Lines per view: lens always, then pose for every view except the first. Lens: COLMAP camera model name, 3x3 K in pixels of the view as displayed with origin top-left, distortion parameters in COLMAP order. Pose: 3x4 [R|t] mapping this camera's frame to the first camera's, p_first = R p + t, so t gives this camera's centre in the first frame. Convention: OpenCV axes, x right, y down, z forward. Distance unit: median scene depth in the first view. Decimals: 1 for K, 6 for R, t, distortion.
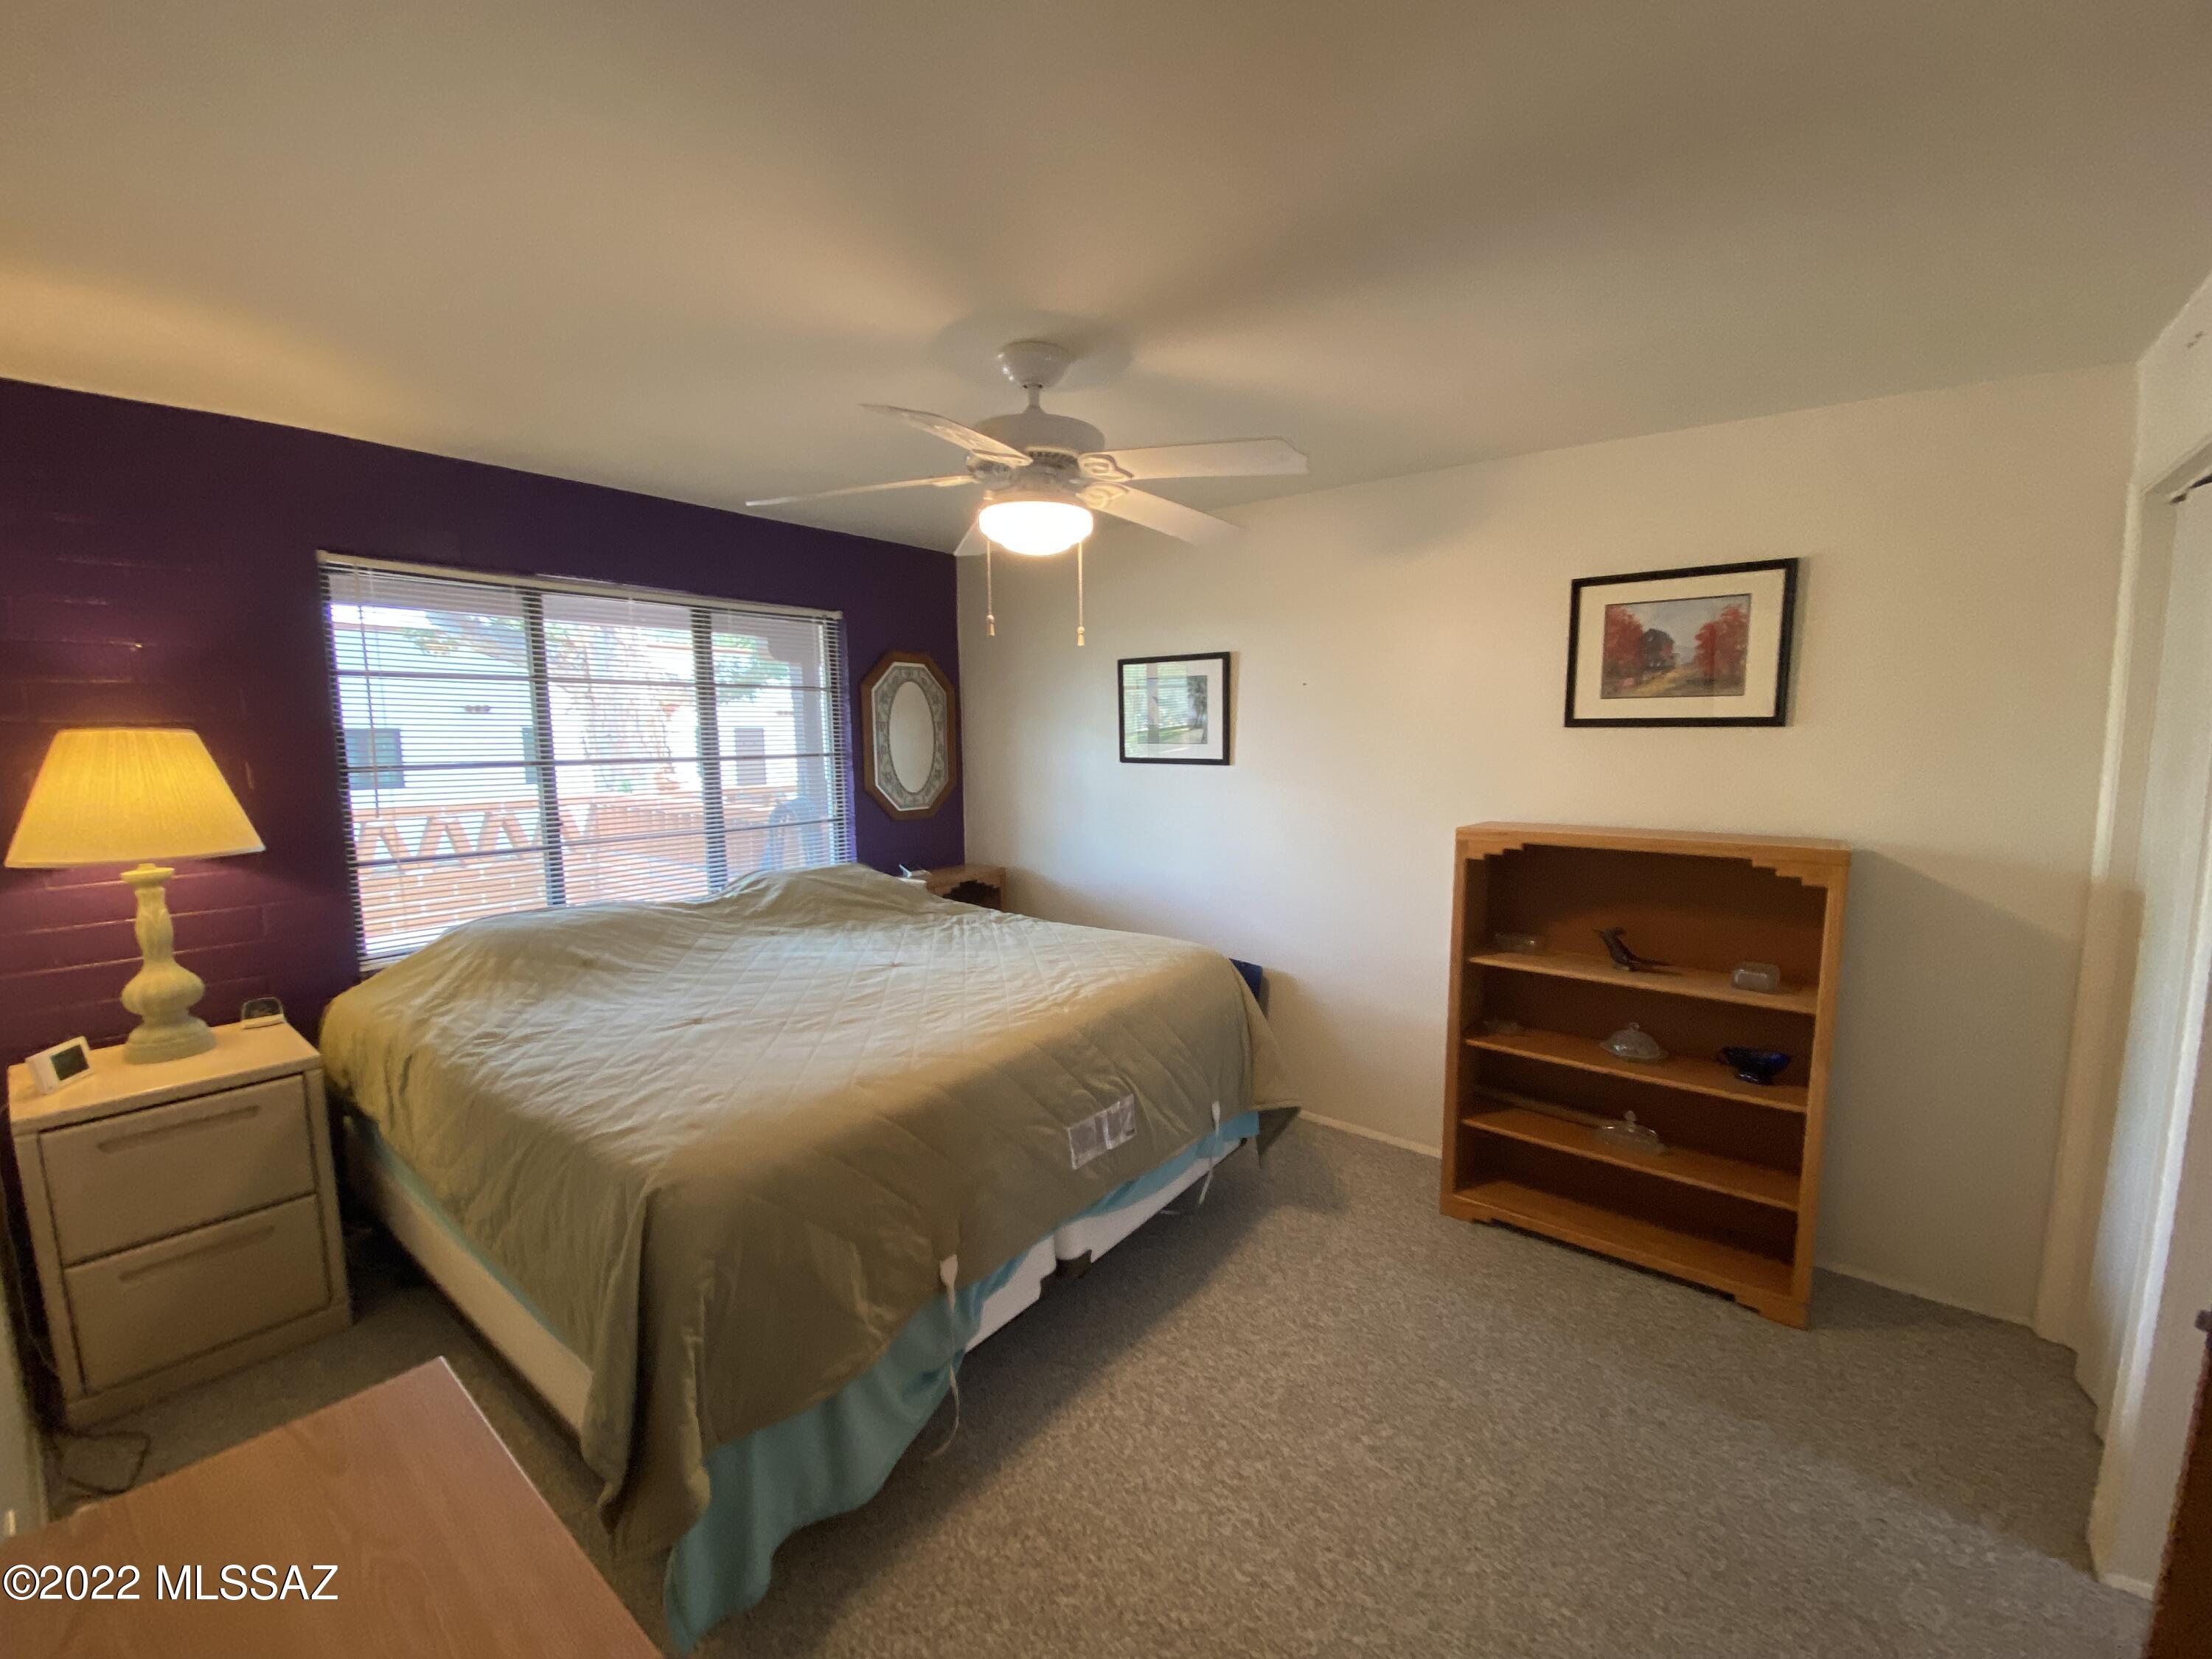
lens RADIAL K [[897.4, 0, 1112.2], [0, 897.4, 833.1], [0, 0, 1]] dist [-0.002953, -0.006315]
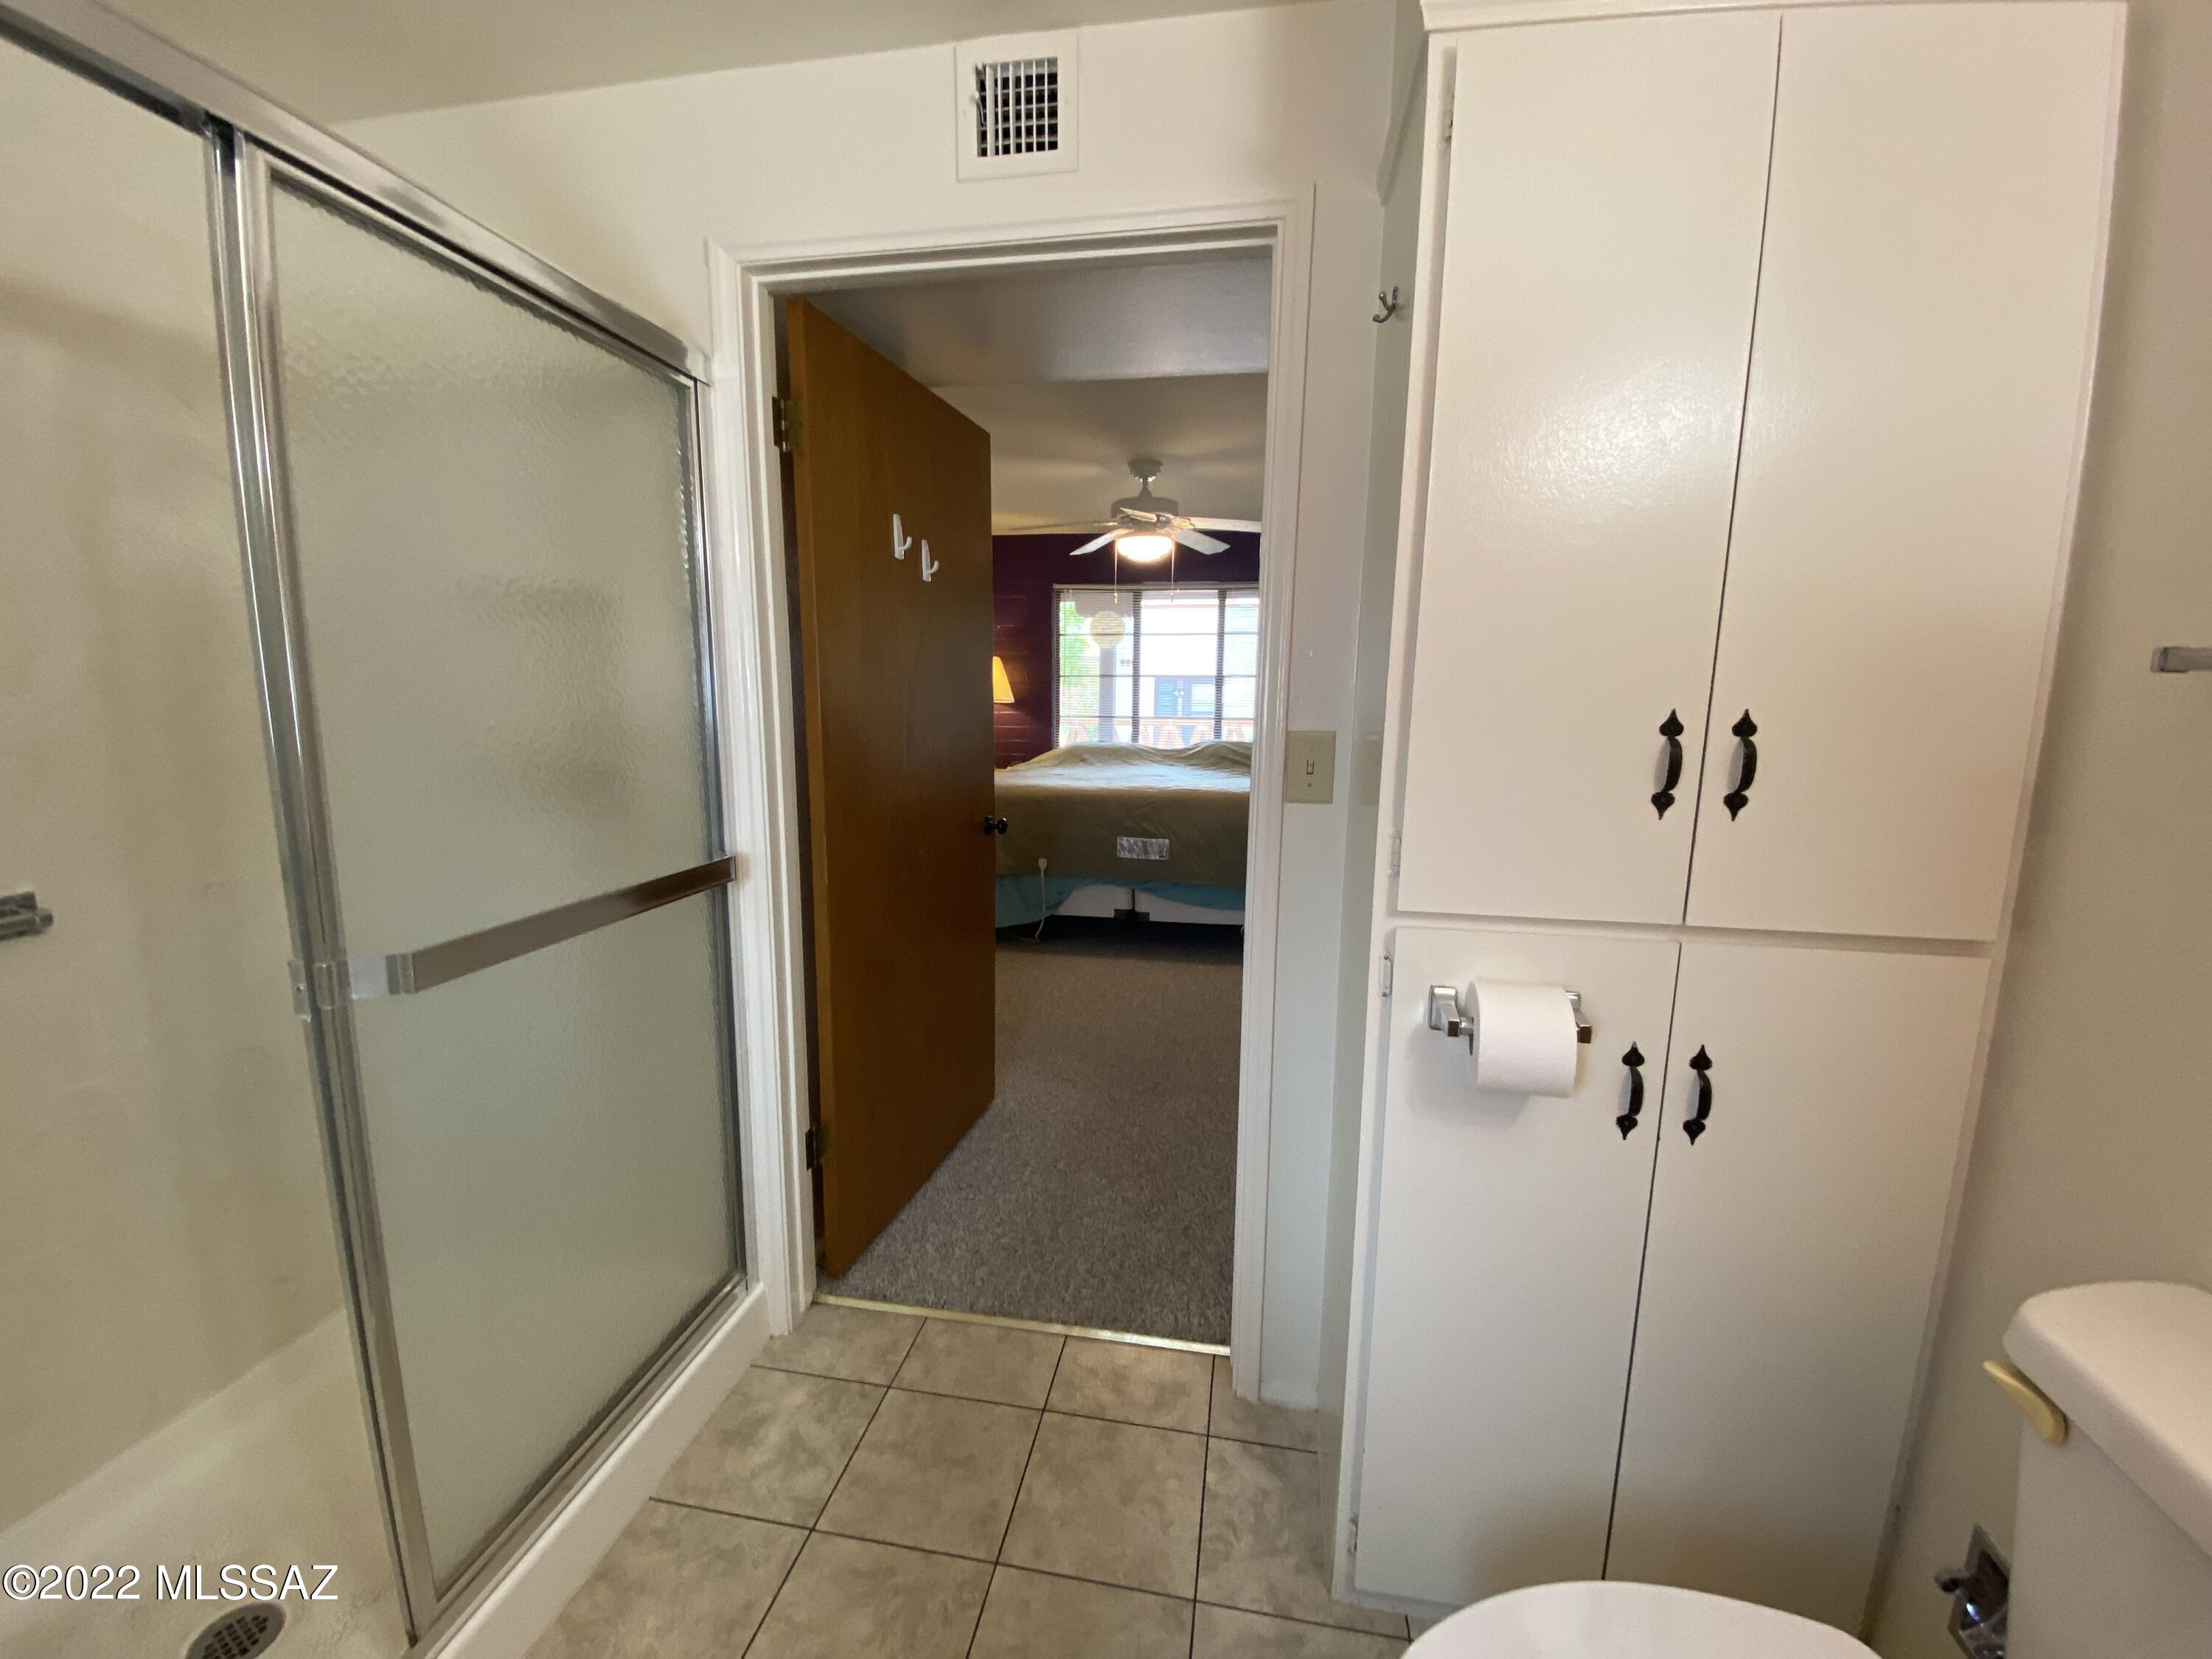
lens RADIAL K [[897.4, 0, 1104.5], [0, 897.4, 826.4], [0, 0, 1]] dist [-0.002953, -0.006315]
pose [[0.483109, 0.148226, -0.862922, 1.489952], [-0.103543, 0.988322, 0.111798, 0.055033], [0.869416, 0.035339, 0.492815, -0.079557]]
